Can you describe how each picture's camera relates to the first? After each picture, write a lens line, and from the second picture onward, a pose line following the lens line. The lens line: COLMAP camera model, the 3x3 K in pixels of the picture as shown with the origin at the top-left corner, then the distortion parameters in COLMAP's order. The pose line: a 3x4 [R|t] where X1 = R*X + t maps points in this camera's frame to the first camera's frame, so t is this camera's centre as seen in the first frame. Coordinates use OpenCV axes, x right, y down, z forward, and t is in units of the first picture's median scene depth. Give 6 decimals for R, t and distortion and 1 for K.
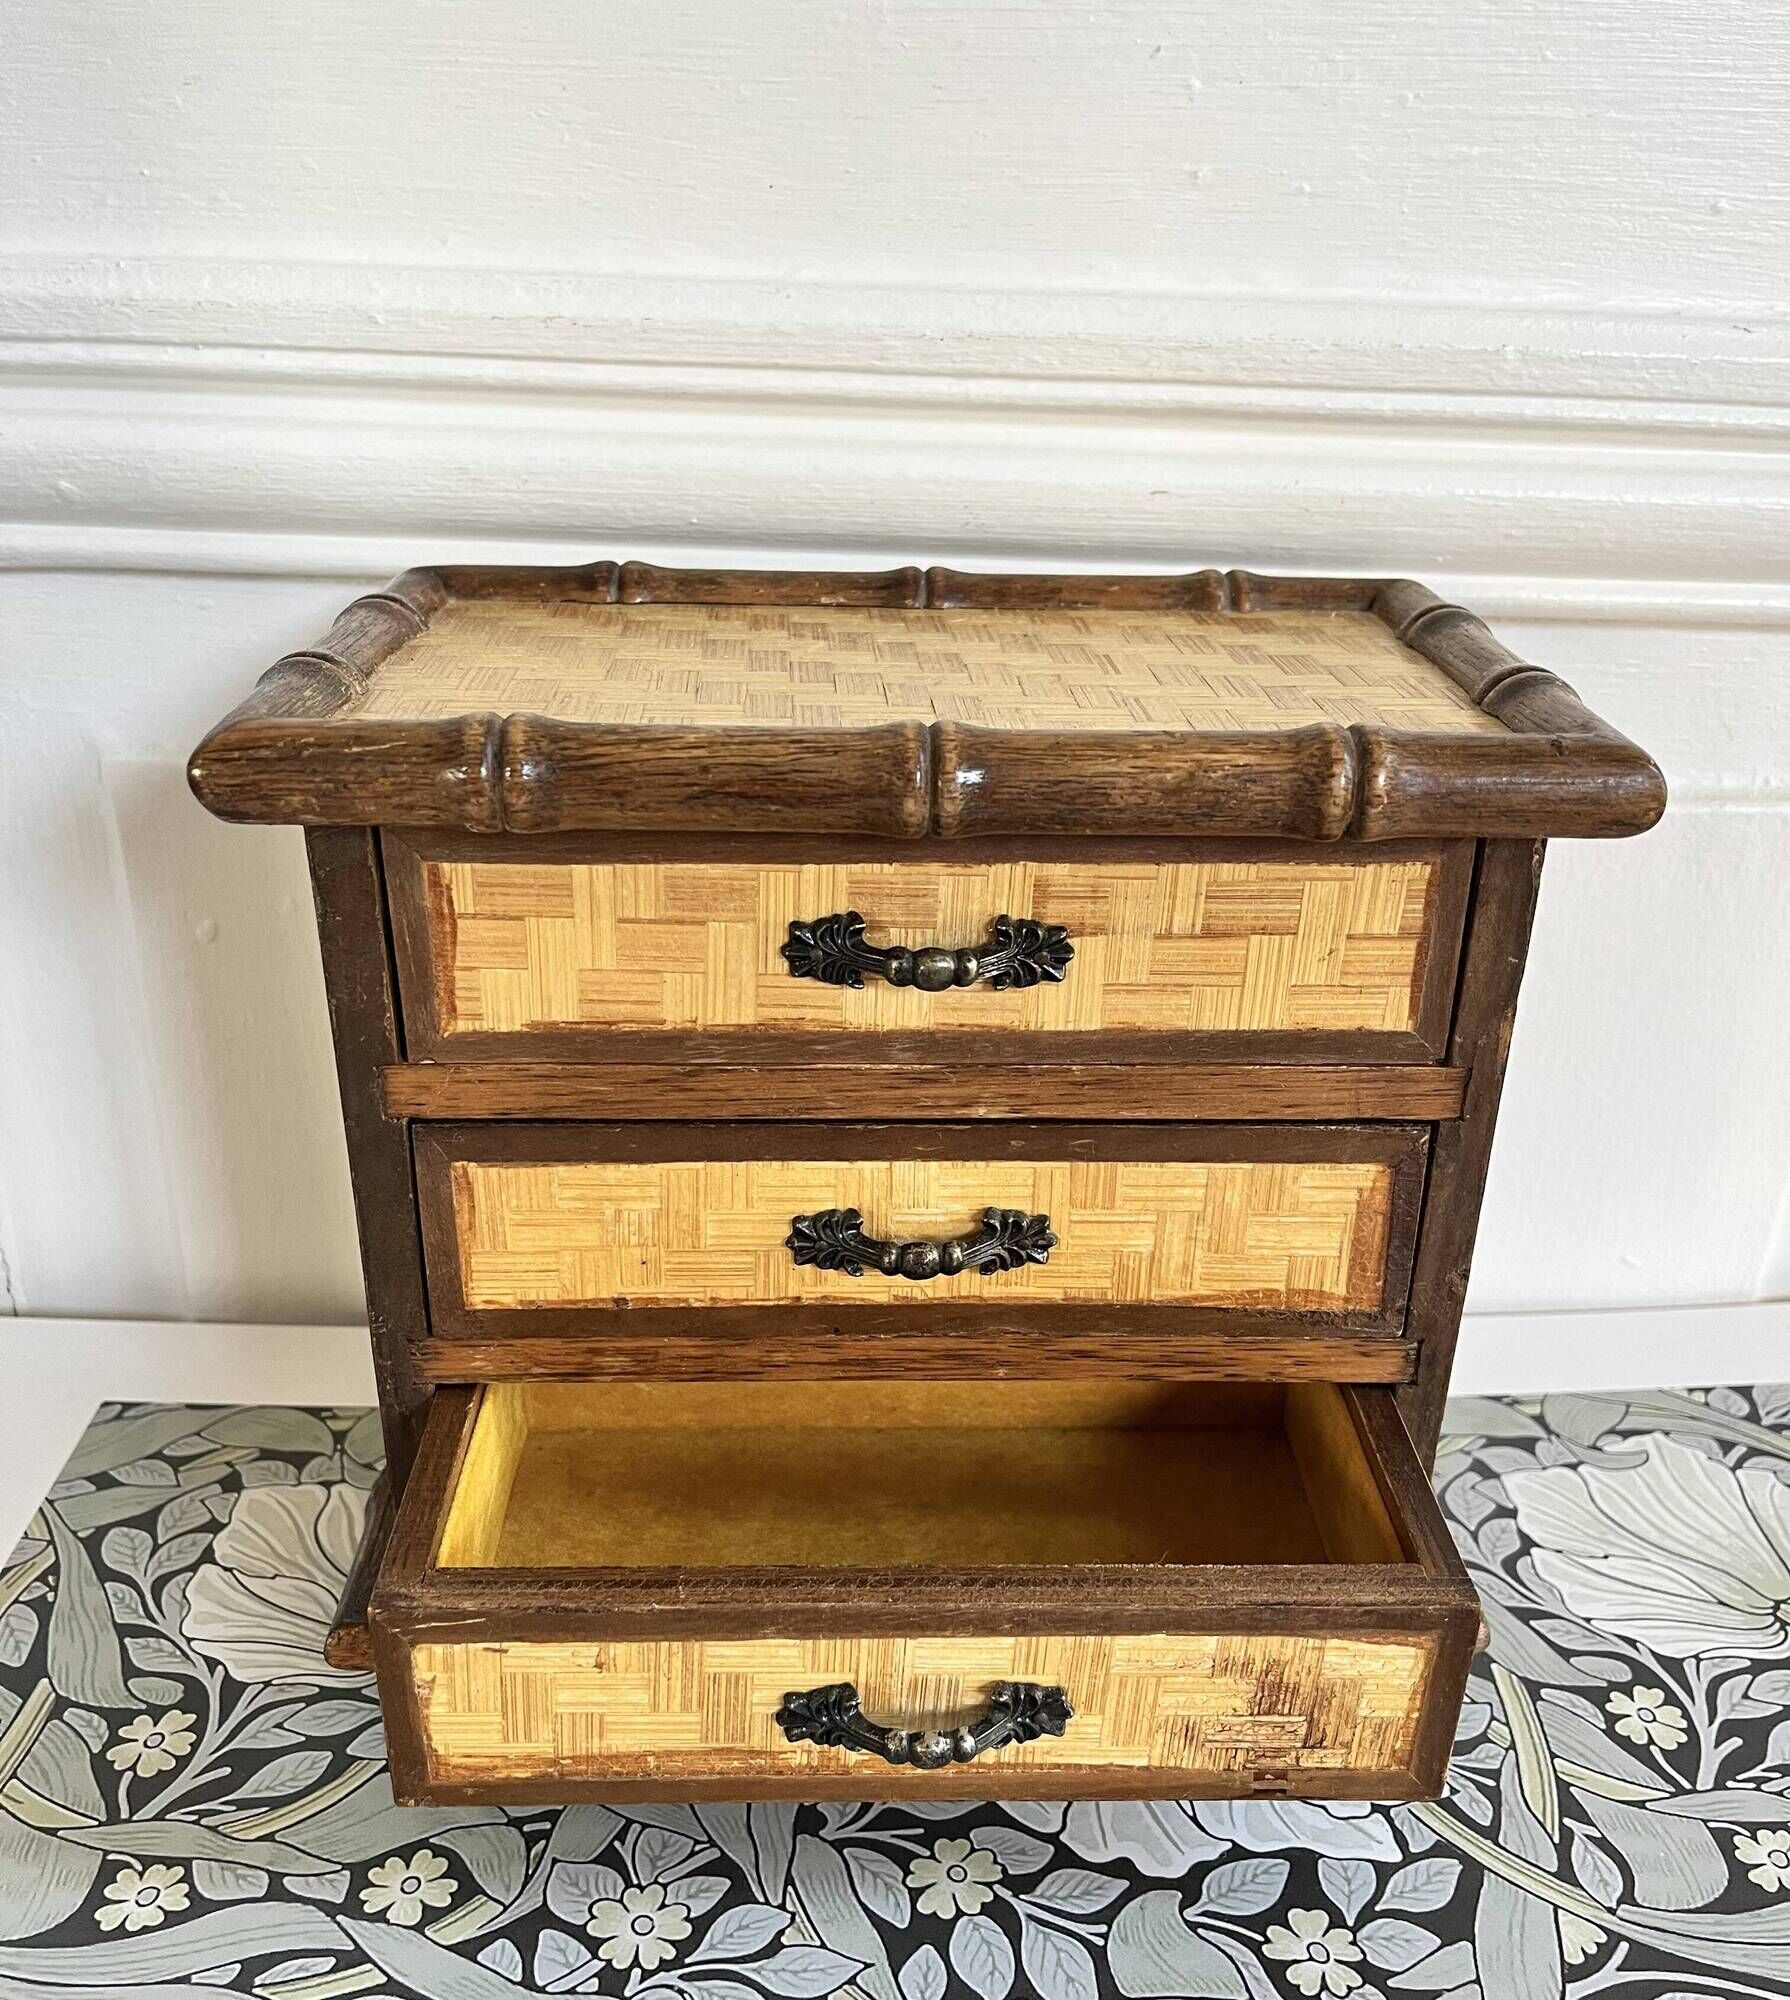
lens RADIAL K [[1865.5, 0, 904.6], [0, 1865.5, 1106.7], [0, 0, 1]] dist [0.053438, -0.089194]
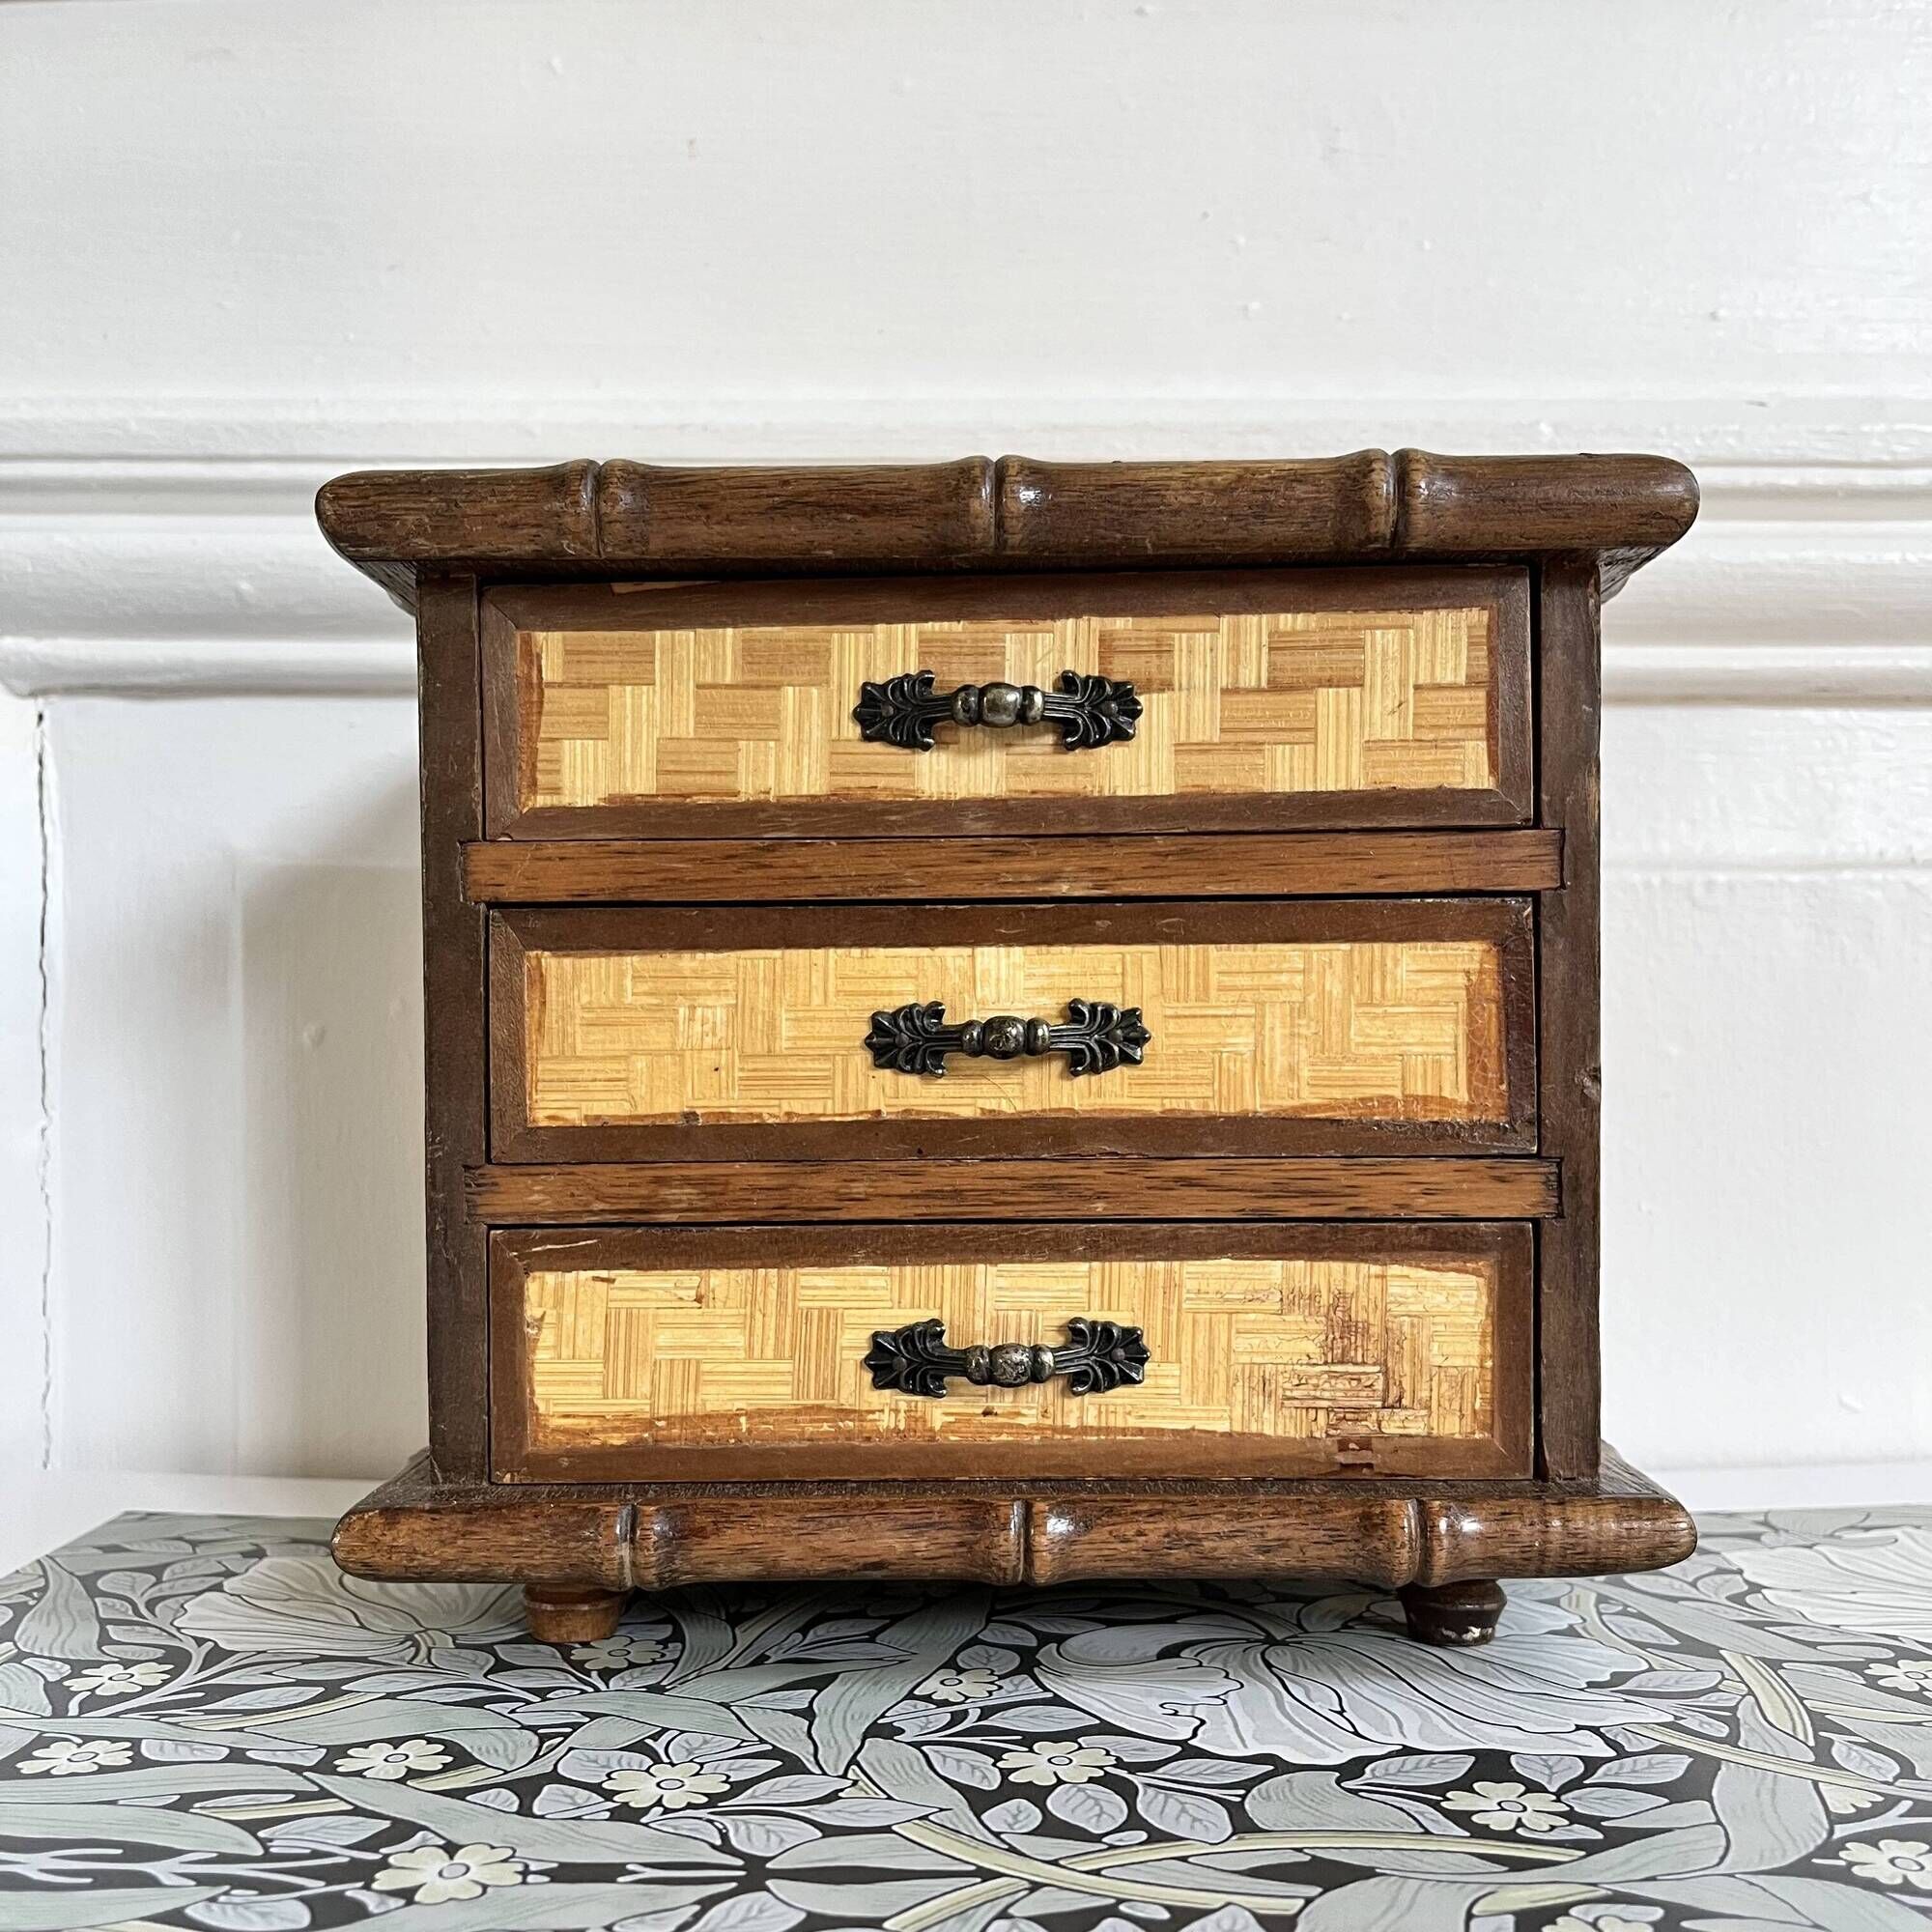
lens RADIAL K [[2013.4, 0, 976.3], [0, 2013.4, 1055.3], [0, 0, 1]] dist [0.075849, -0.176395]
pose [[0.998453, -0.025767, -0.049278, 0.043501], [0.002065, 0.902734, -0.430194, 0.518920], [0.055570, 0.429426, 0.901391, 0.077862]]
